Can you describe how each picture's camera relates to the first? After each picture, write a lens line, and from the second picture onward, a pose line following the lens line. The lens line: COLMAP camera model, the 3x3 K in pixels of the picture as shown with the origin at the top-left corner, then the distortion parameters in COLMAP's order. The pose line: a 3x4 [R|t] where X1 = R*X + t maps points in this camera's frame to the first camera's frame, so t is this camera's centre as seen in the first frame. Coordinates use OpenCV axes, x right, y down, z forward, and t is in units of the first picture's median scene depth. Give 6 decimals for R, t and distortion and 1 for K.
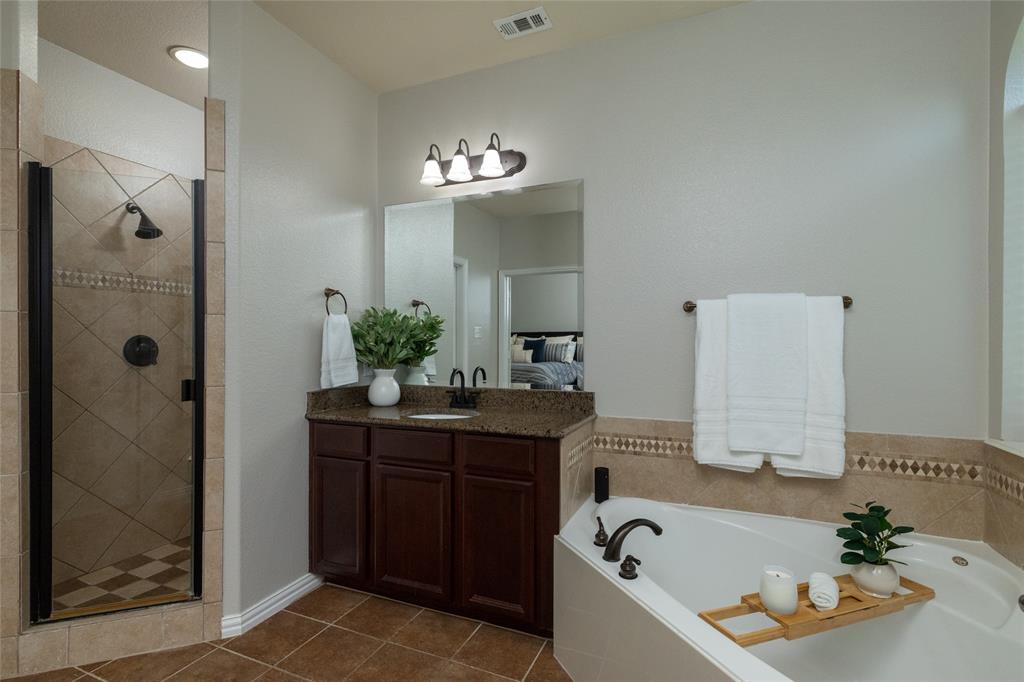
lens RADIAL K [[487.5, 0, 512.8], [0, 487.5, 344.4], [0, 0, 1]] dist [0.000634, 0.000063]
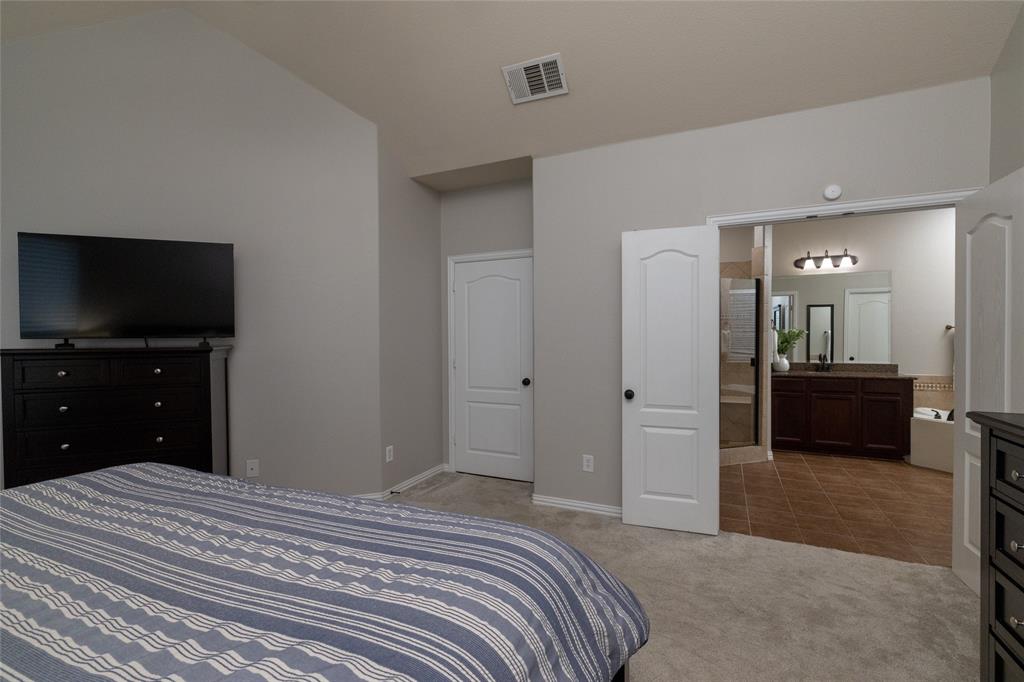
lens RADIAL K [[457.0, 0, 510.2], [0, 457.0, 340.3], [0, 0, 1]] dist [0.003709, 0.000354]
pose [[0.999492, -0.003736, -0.031645, -1.733928], [0.004039, 0.999947, 0.009496, -0.044351], [0.031608, -0.009619, 0.999454, -1.320926]]
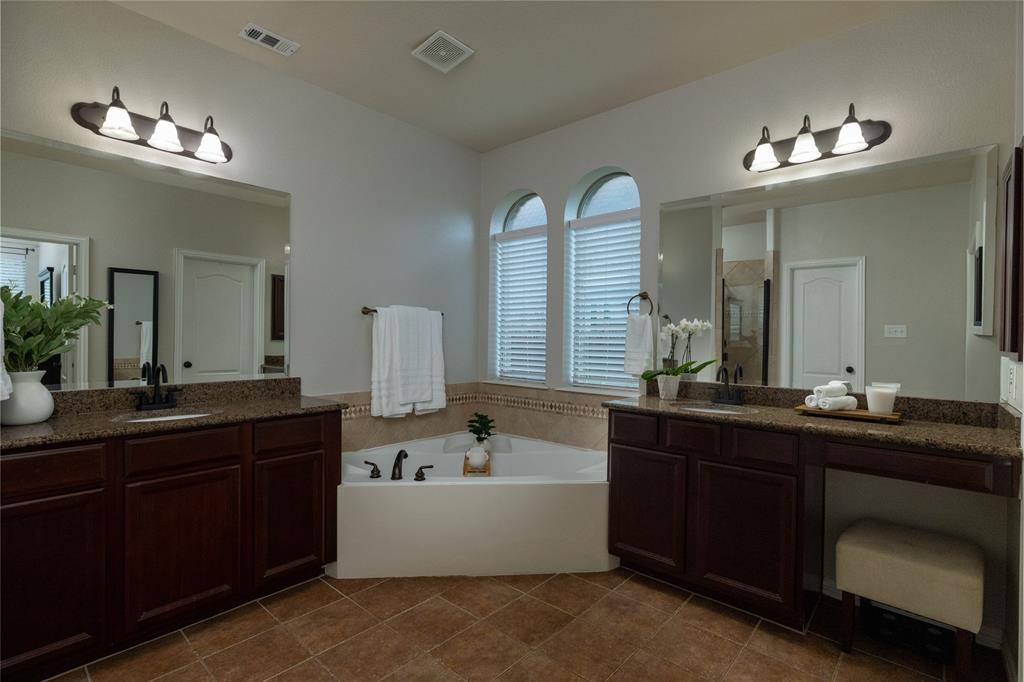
lens RADIAL K [[487.5, 0, 509.3], [0, 487.5, 337.8], [0, 0, 1]] dist [0.000634, 0.000063]
pose [[0.328485, -0.001281, 0.944508, -0.864986], [-0.007049, 0.999968, 0.003808, -0.006404], [-0.944483, -0.007909, 0.328465, 0.136050]]
